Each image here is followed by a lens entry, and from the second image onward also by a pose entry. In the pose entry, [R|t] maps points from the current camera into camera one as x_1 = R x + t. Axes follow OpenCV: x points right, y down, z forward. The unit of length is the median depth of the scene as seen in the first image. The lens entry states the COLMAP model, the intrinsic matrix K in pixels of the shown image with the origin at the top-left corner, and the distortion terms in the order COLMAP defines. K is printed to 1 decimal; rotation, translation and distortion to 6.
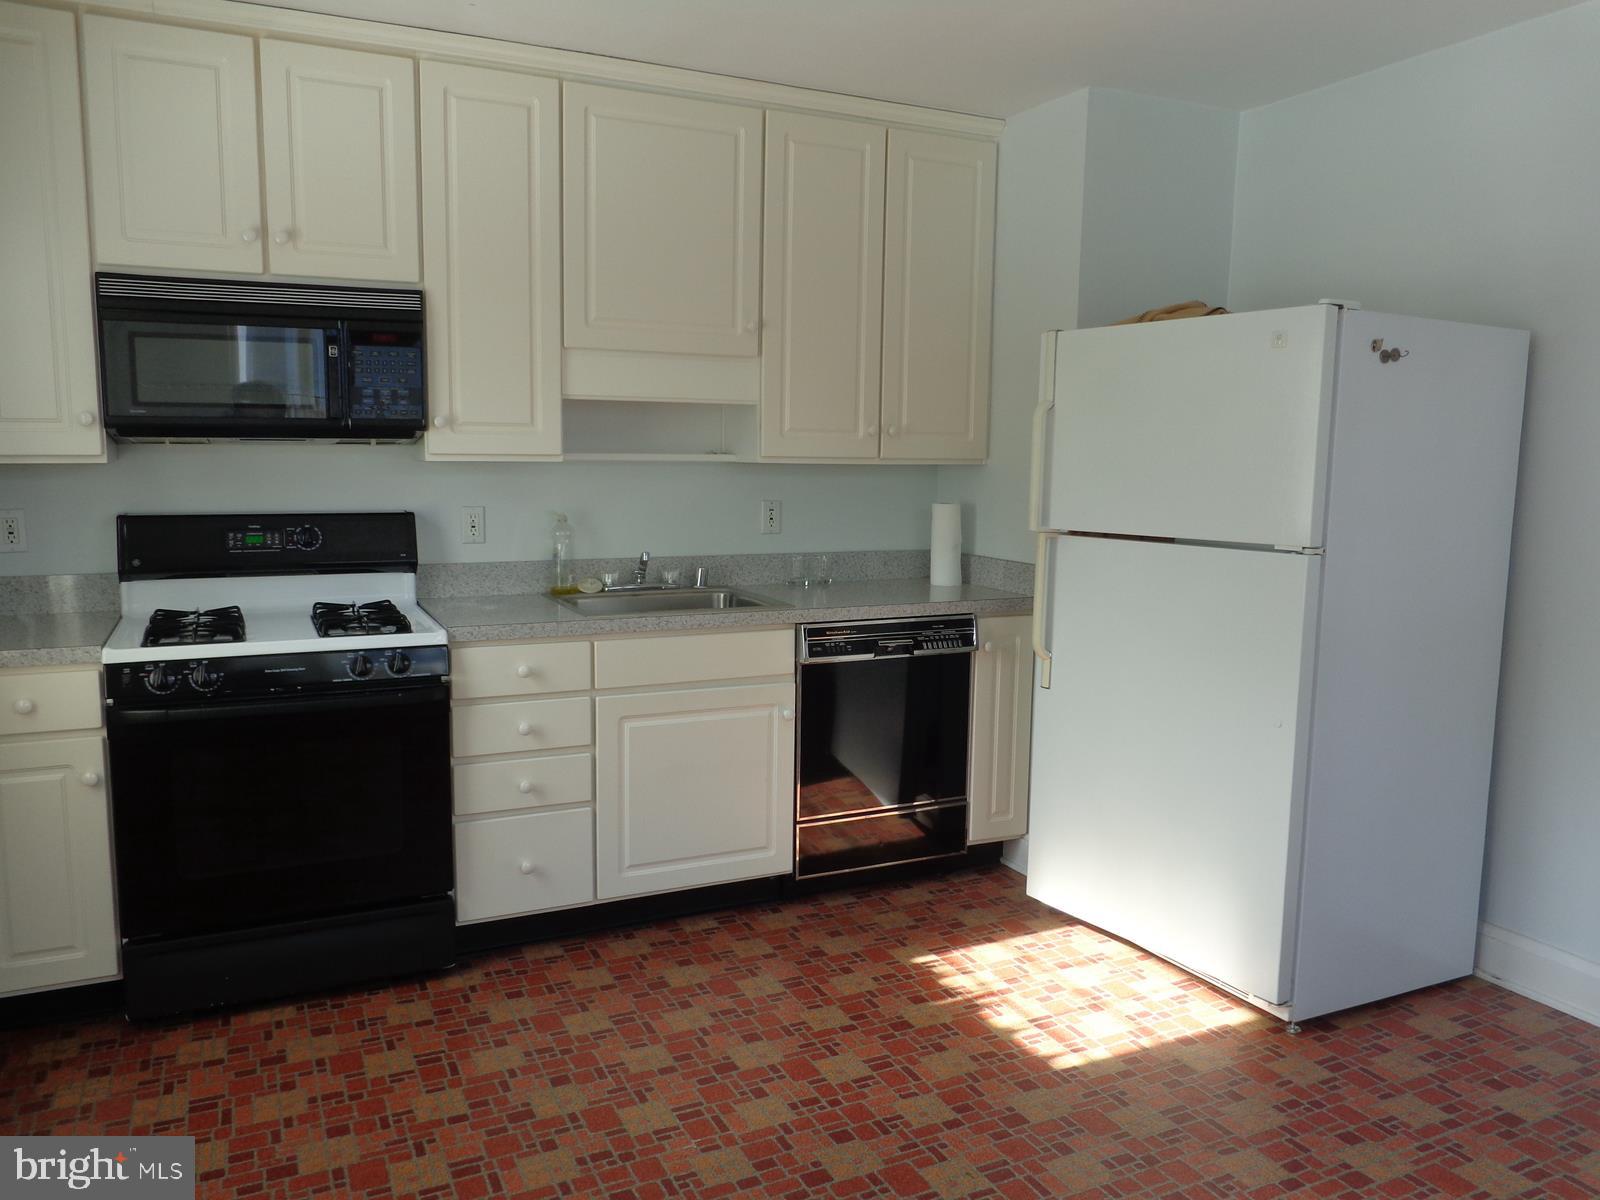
lens RADIAL K [[1191.1, 0, 823.4], [0, 1191.1, 602.9], [0, 0, 1]] dist [-0.004908, -0.003725]
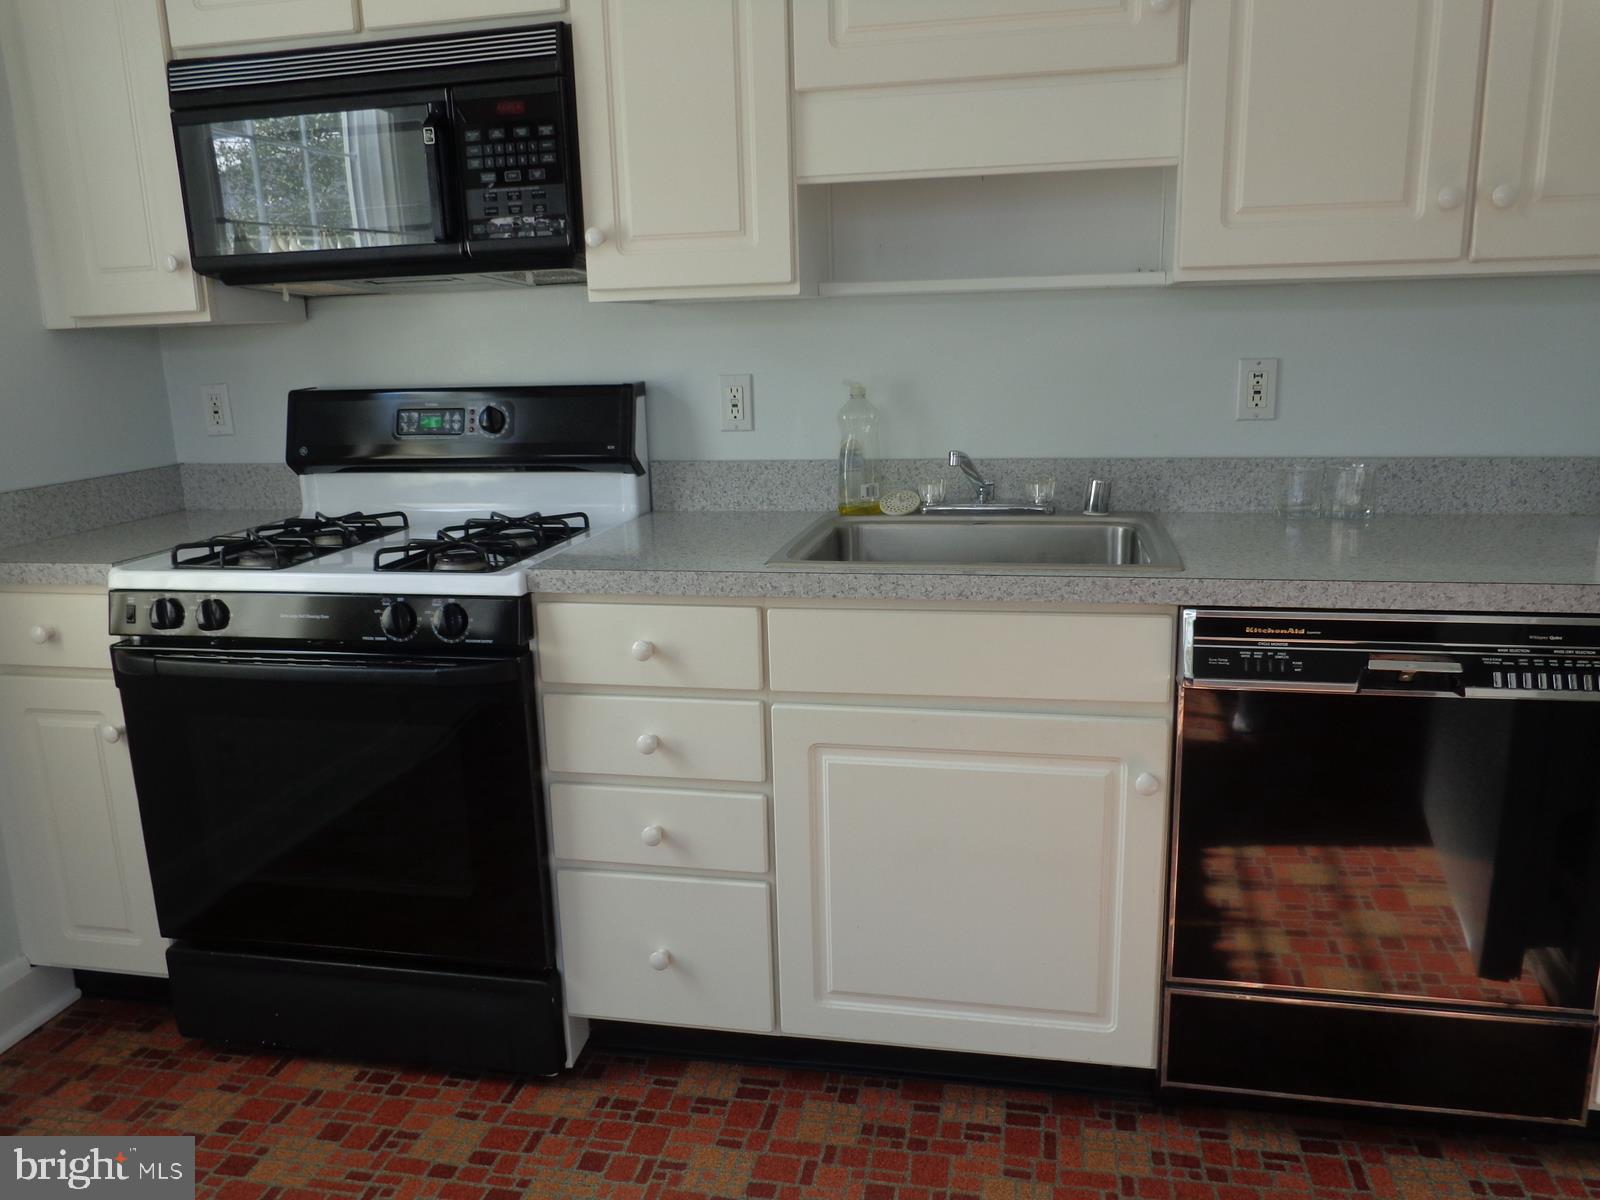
lens RADIAL K [[1191.1, 0, 796.1], [0, 1191.1, 602.3], [0, 0, 1]] dist [-0.004908, -0.003725]
pose [[0.787953, 0.101710, -0.607277, 0.166675], [-0.041421, 0.992784, 0.112533, -0.036053], [0.614341, -0.063517, 0.786480, 0.564459]]
